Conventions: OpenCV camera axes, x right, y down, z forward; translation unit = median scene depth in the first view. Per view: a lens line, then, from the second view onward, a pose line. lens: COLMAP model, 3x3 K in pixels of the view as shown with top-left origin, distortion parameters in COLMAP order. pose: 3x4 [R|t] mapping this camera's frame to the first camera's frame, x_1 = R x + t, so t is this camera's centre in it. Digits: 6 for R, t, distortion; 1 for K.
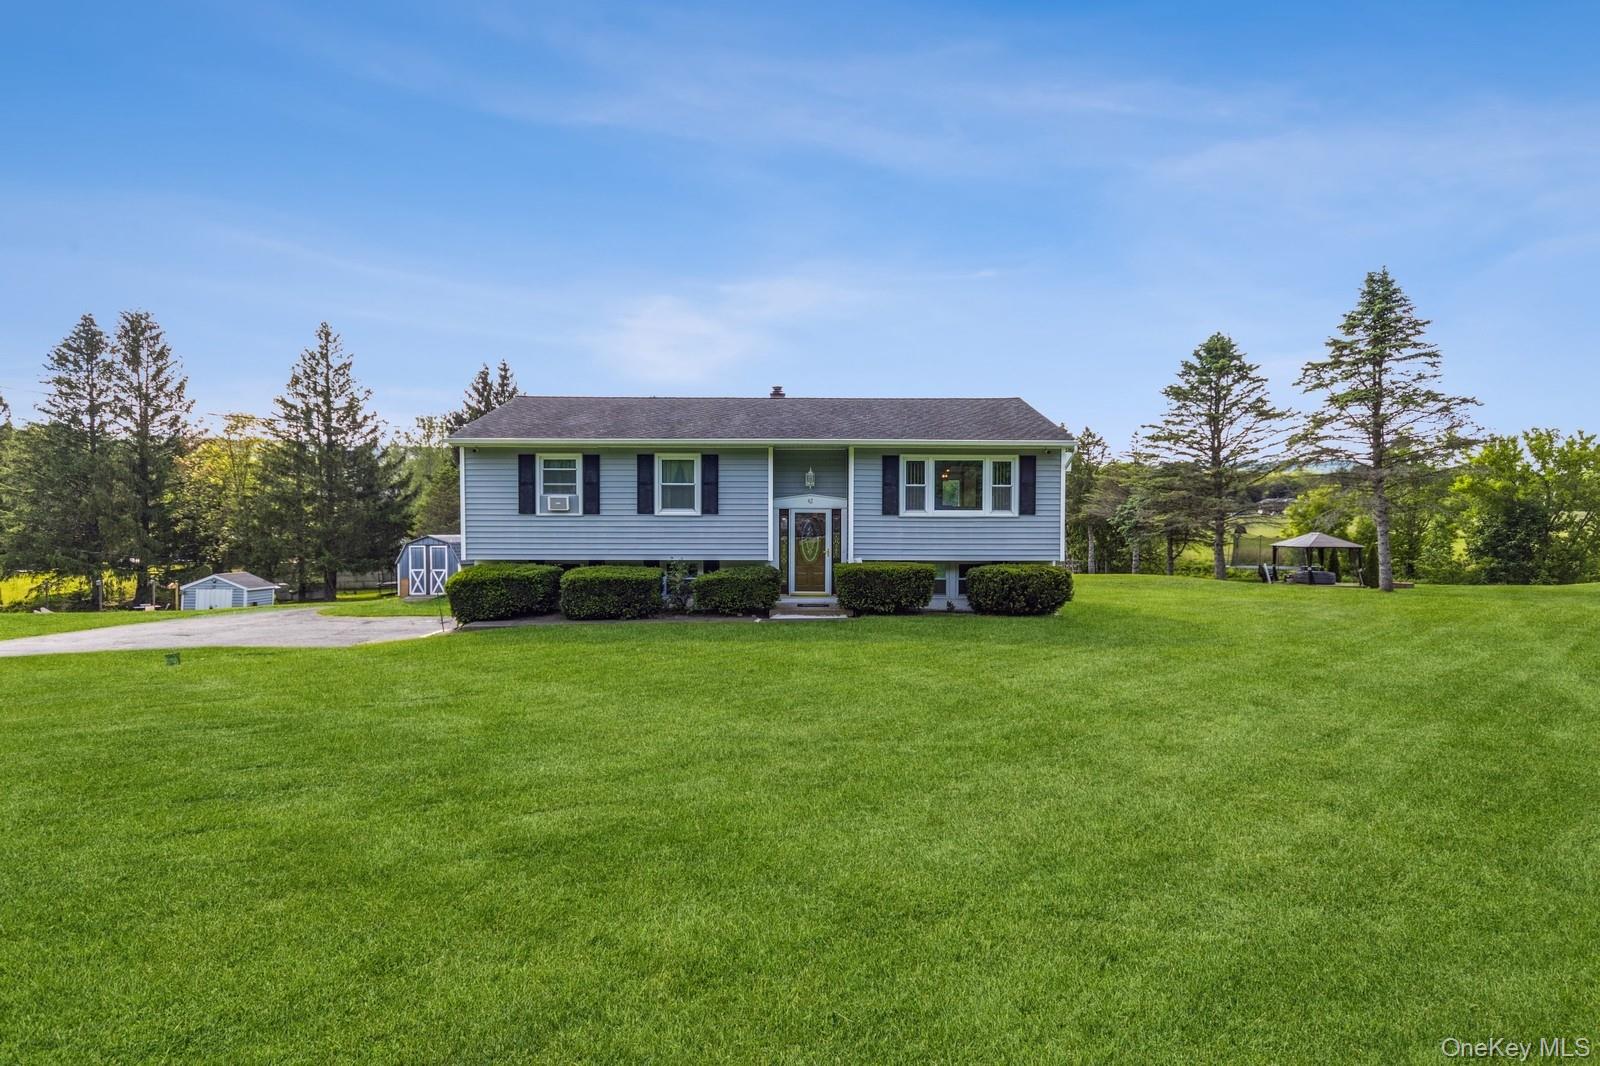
lens RADIAL K [[869.8, 0, 804.8], [0, 869.8, 530.0], [0, 0, 1]] dist [0.012463, 0.001684]
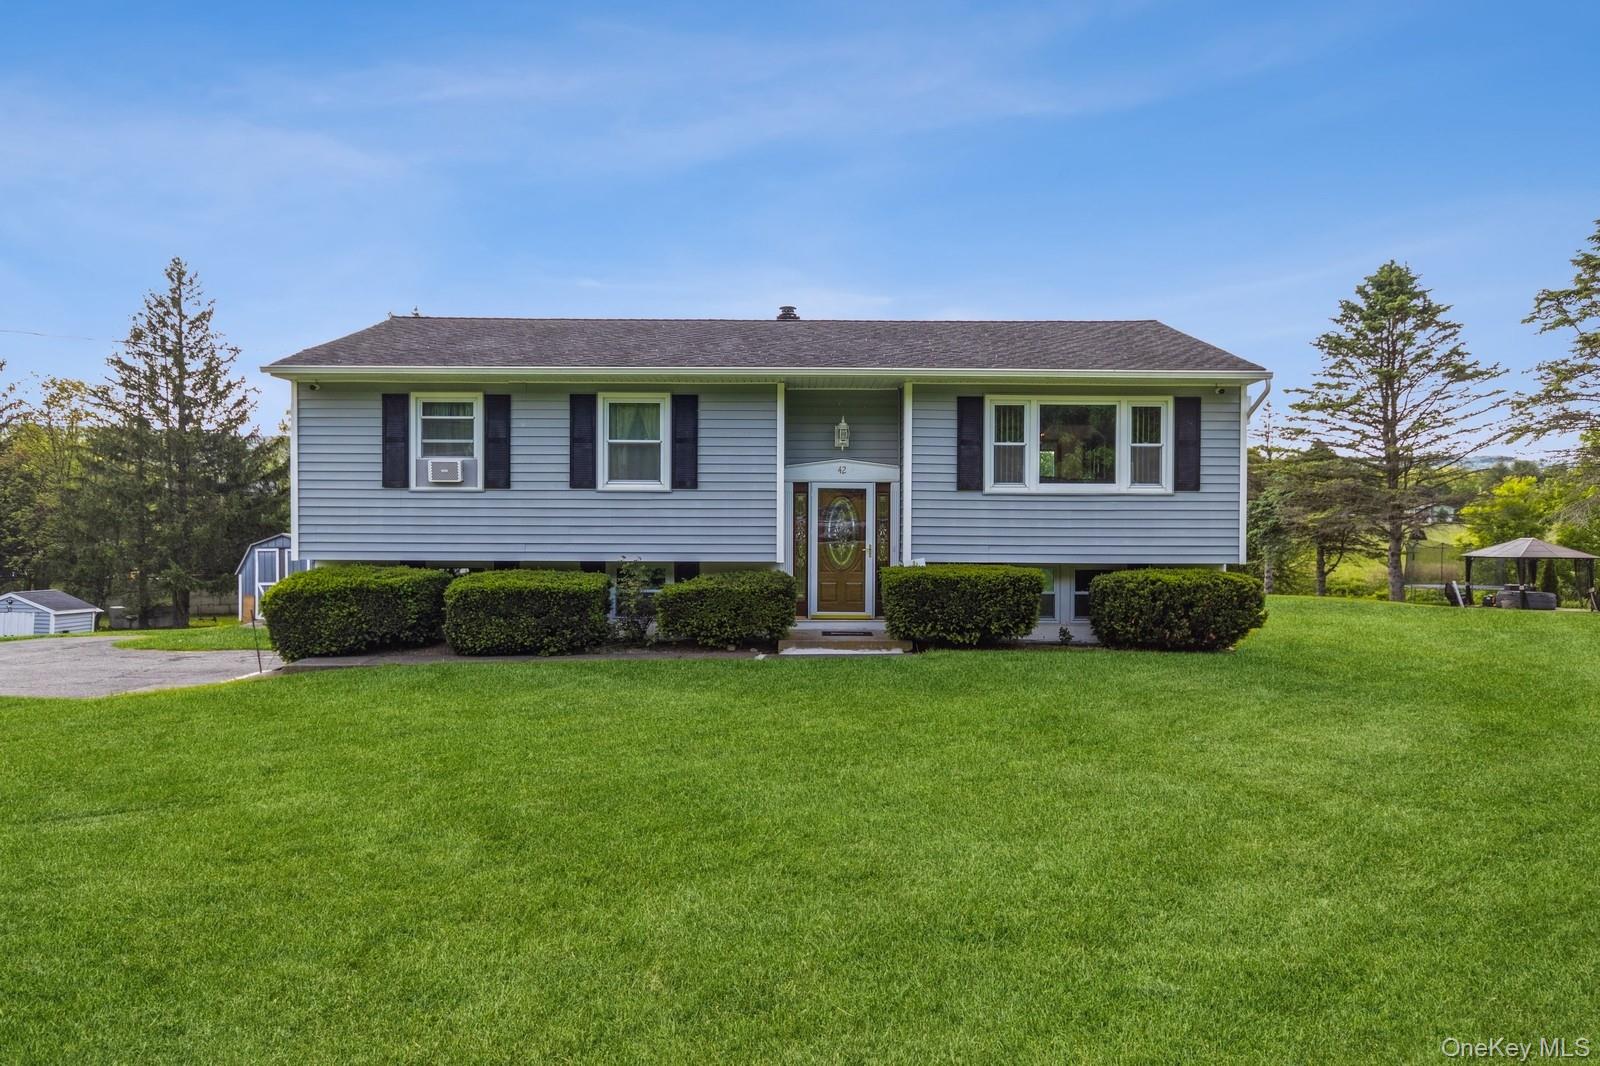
lens RADIAL K [[1032.5, 0, 797.5], [0, 1032.5, 535.3], [0, 0, 1]] dist [0.007273, -0.000353]
pose [[0.999970, 0.001826, -0.007583, -0.019161], [-0.001941, 0.999883, -0.015181, 0.024307], [0.007555, 0.015195, 0.999856, 0.226876]]
